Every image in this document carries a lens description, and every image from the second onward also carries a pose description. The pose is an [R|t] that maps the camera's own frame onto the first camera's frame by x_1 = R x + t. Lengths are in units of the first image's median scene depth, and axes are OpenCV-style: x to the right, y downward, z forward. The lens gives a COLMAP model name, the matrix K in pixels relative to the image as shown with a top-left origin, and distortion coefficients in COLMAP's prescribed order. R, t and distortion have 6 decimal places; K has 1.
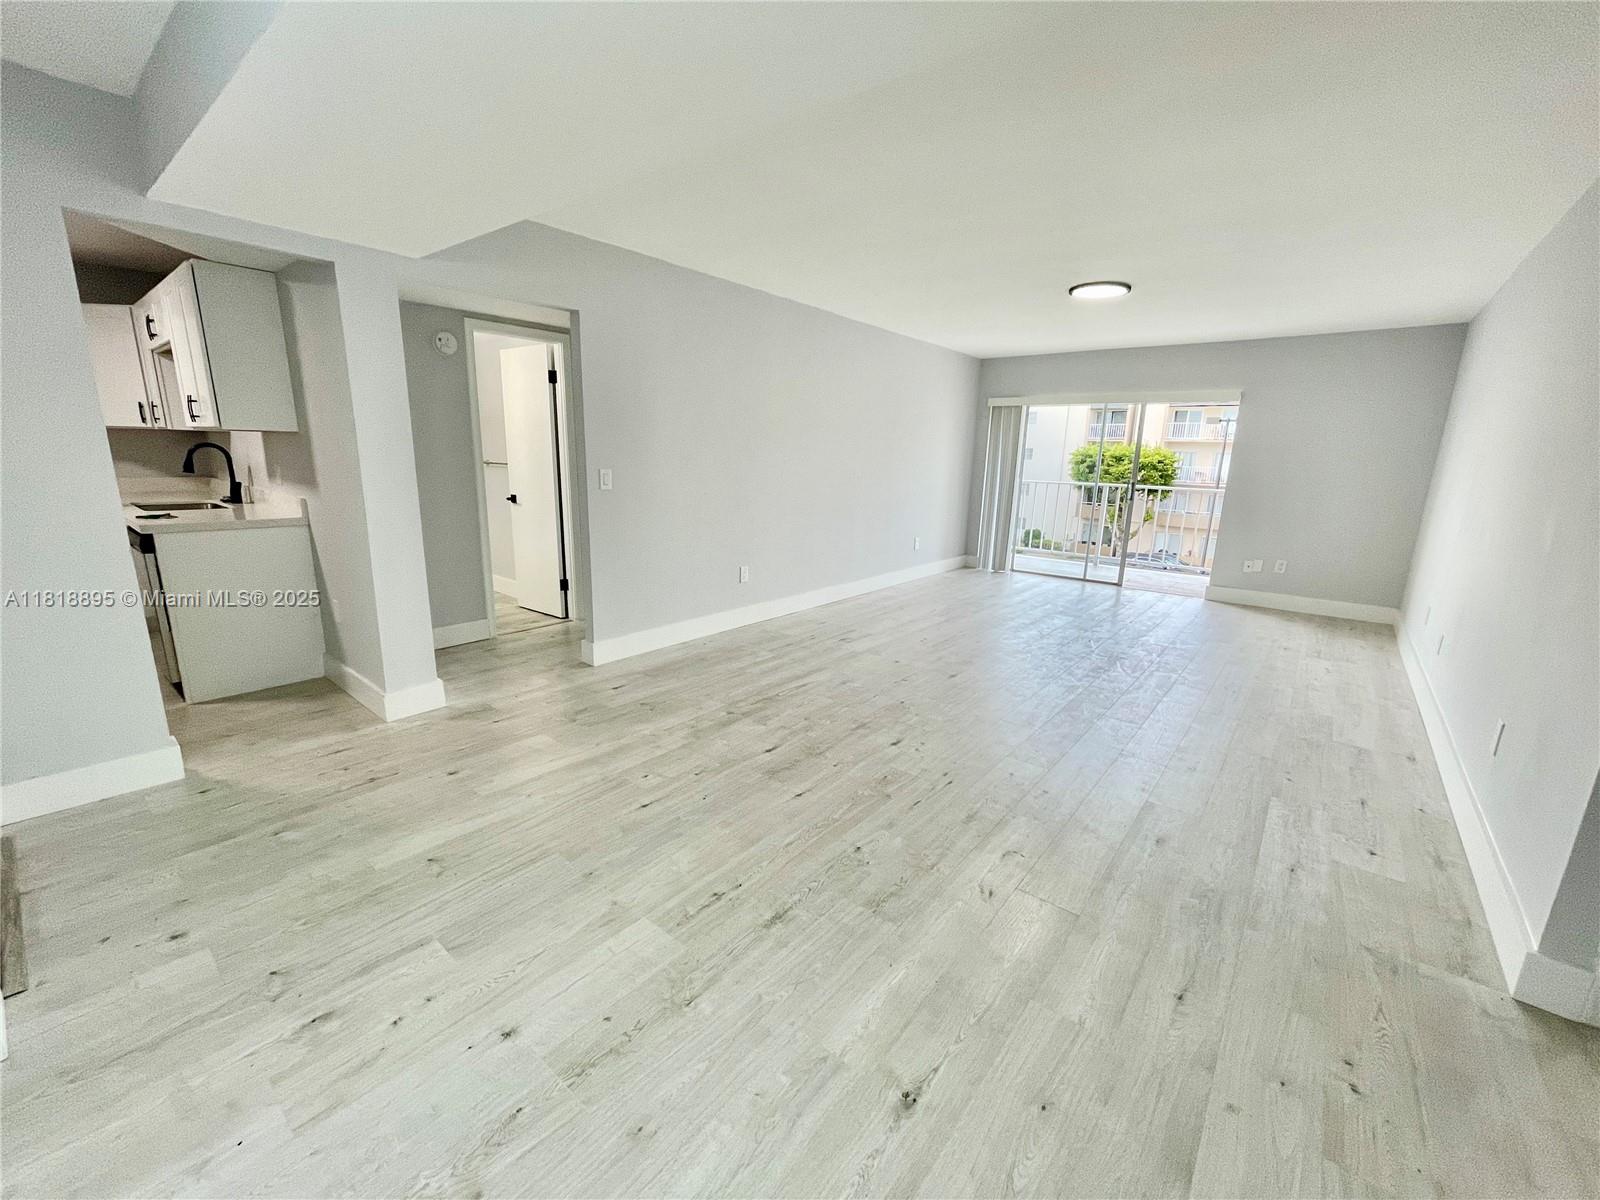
lens RADIAL K [[650.2, 0, 794.0], [0, 650.2, 598.3], [0, 0, 1]] dist [-0.000678, 0.000177]
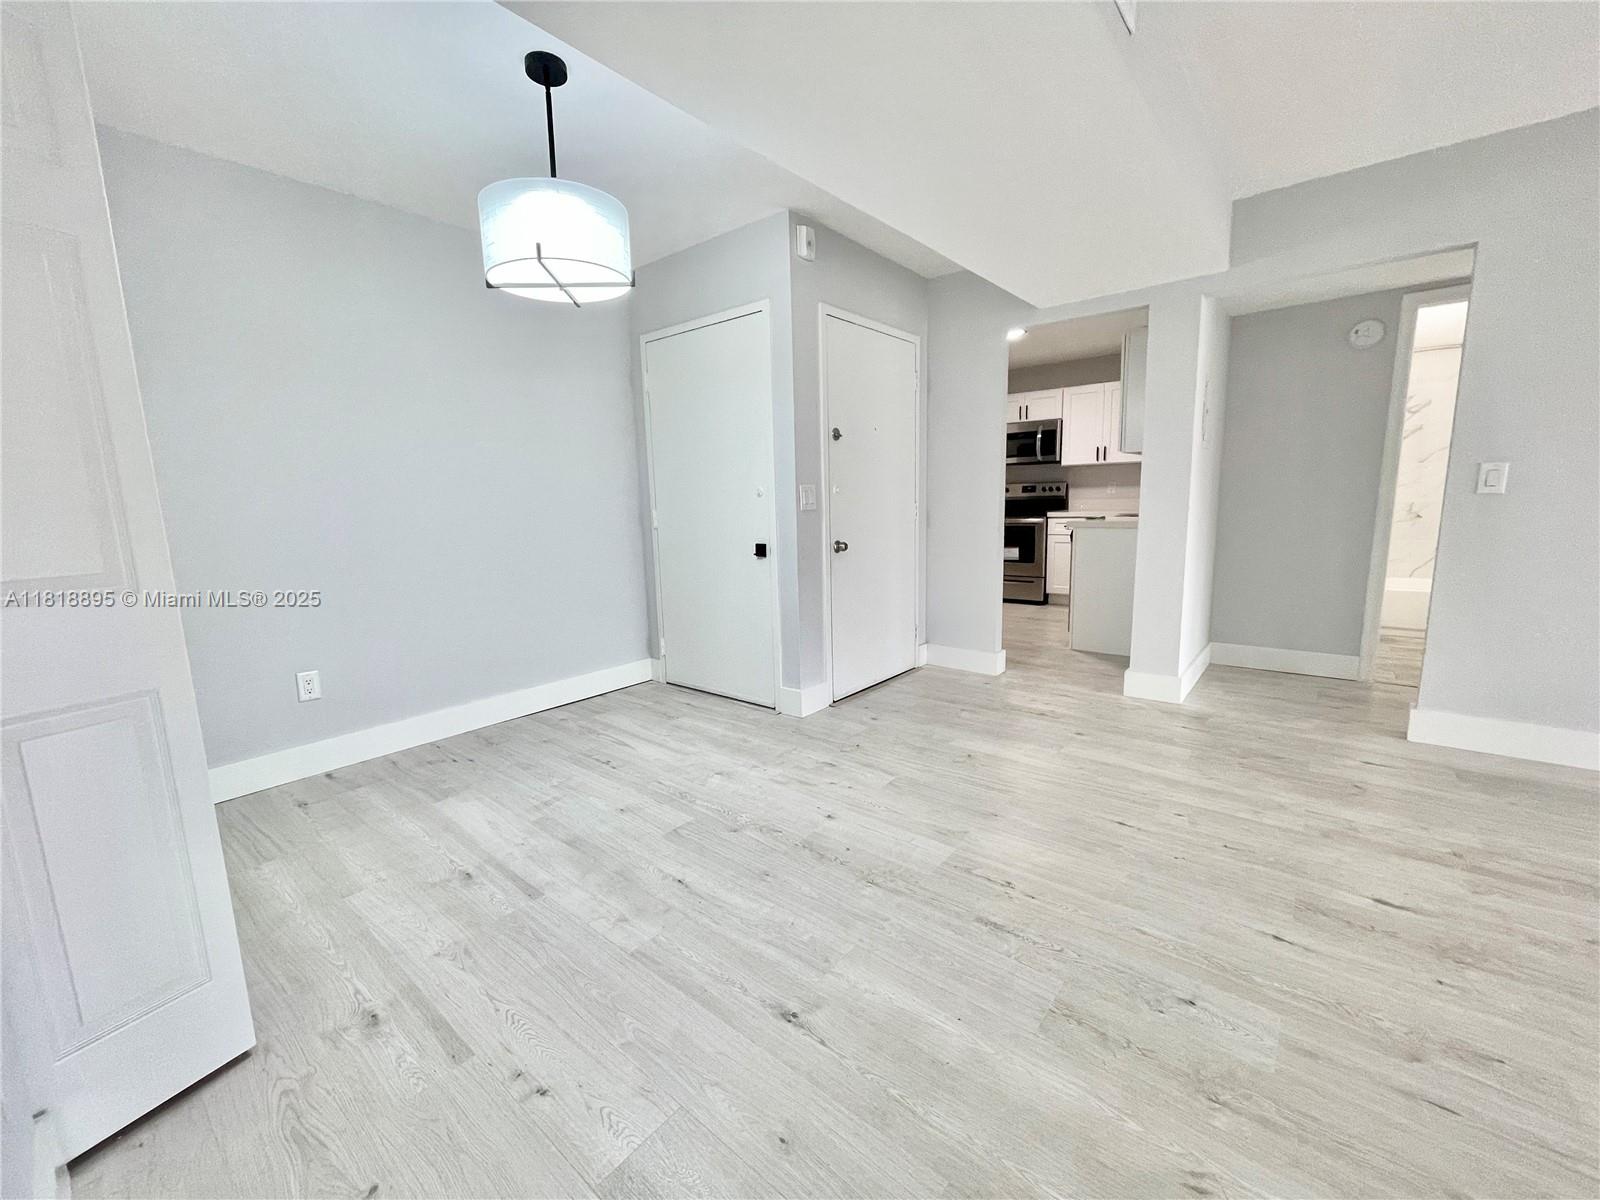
lens RADIAL K [[650.2, 0, 794.0], [0, 650.2, 598.3], [0, 0, 1]] dist [-0.000678, 0.000177]
pose [[-0.003840, 0.130467, -0.991445, 0.631422], [-0.194772, 0.972367, 0.128711, -0.013545], [0.980841, 0.193600, 0.021677, 0.475259]]
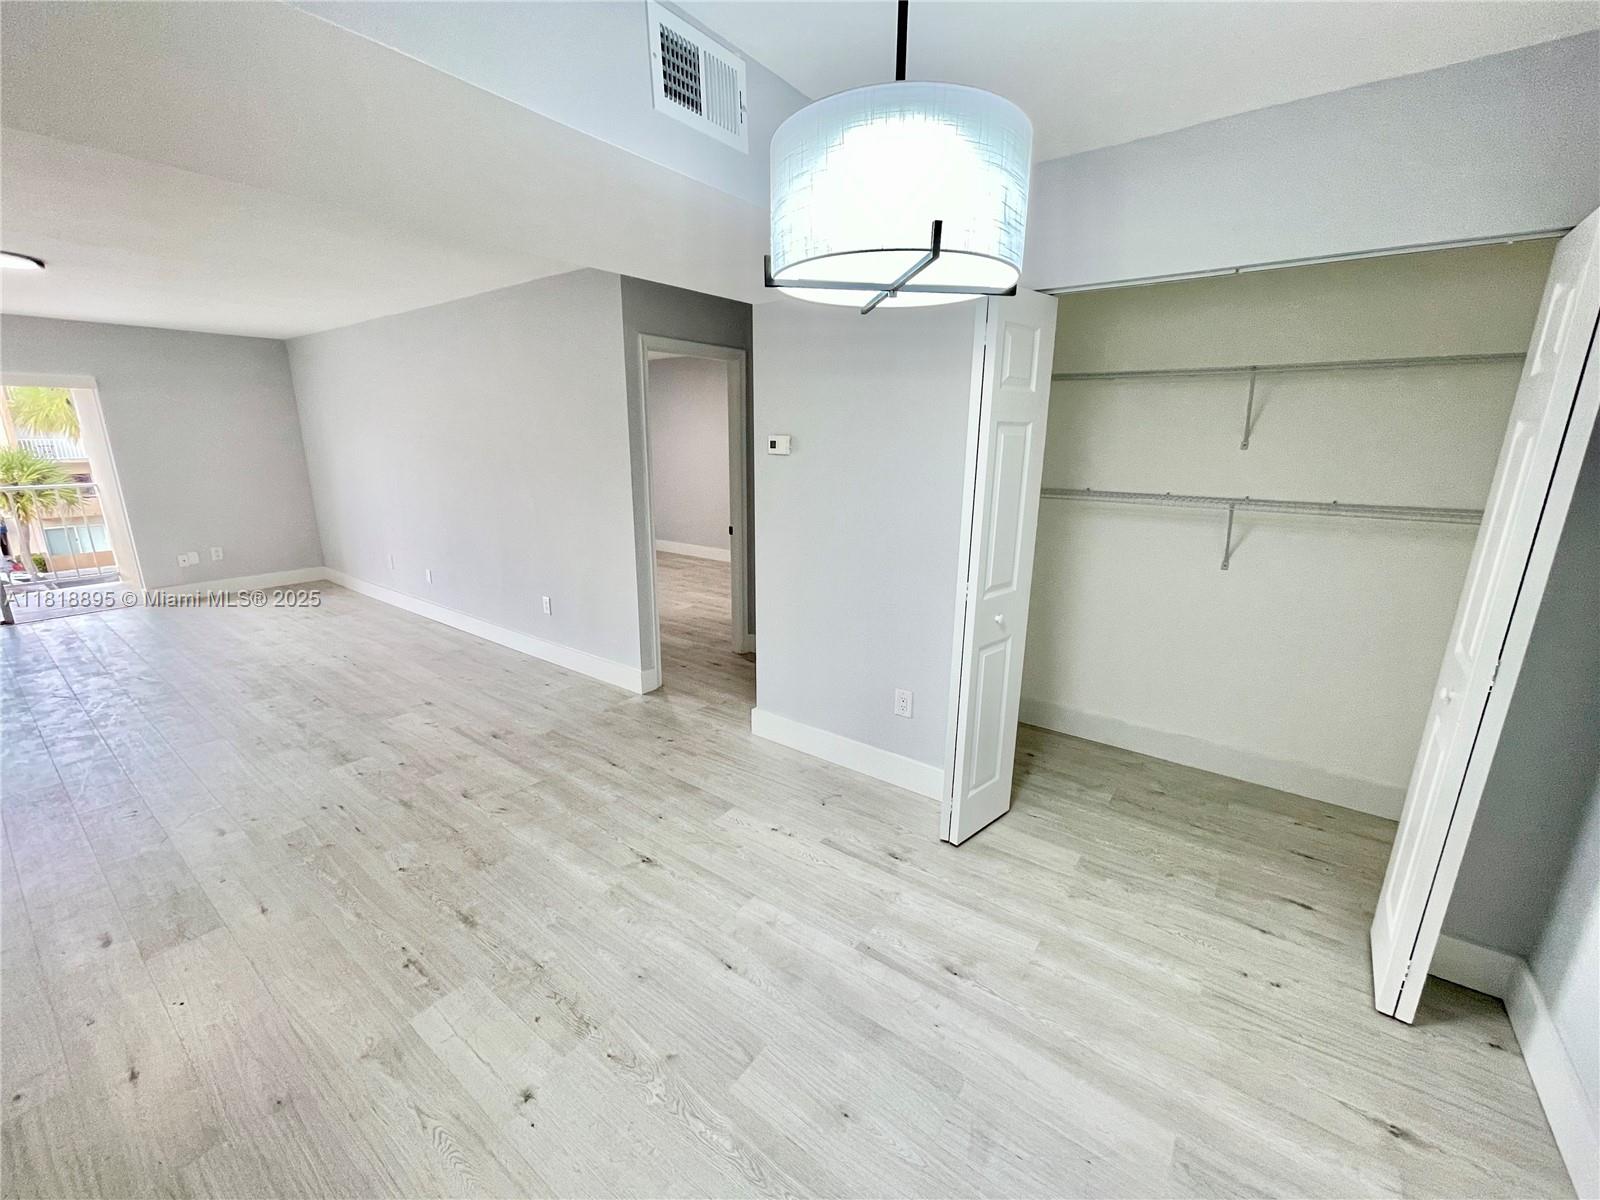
lens RADIAL K [[650.2, 0, 794.0], [0, 650.2, 598.3], [0, 0, 1]] dist [-0.000678, 0.000177]
pose [[-0.045989, -0.271251, 0.961409, -0.762720], [0.212710, 0.937697, 0.274736, -0.172371], [-0.976033, 0.217136, 0.014574, 0.235060]]
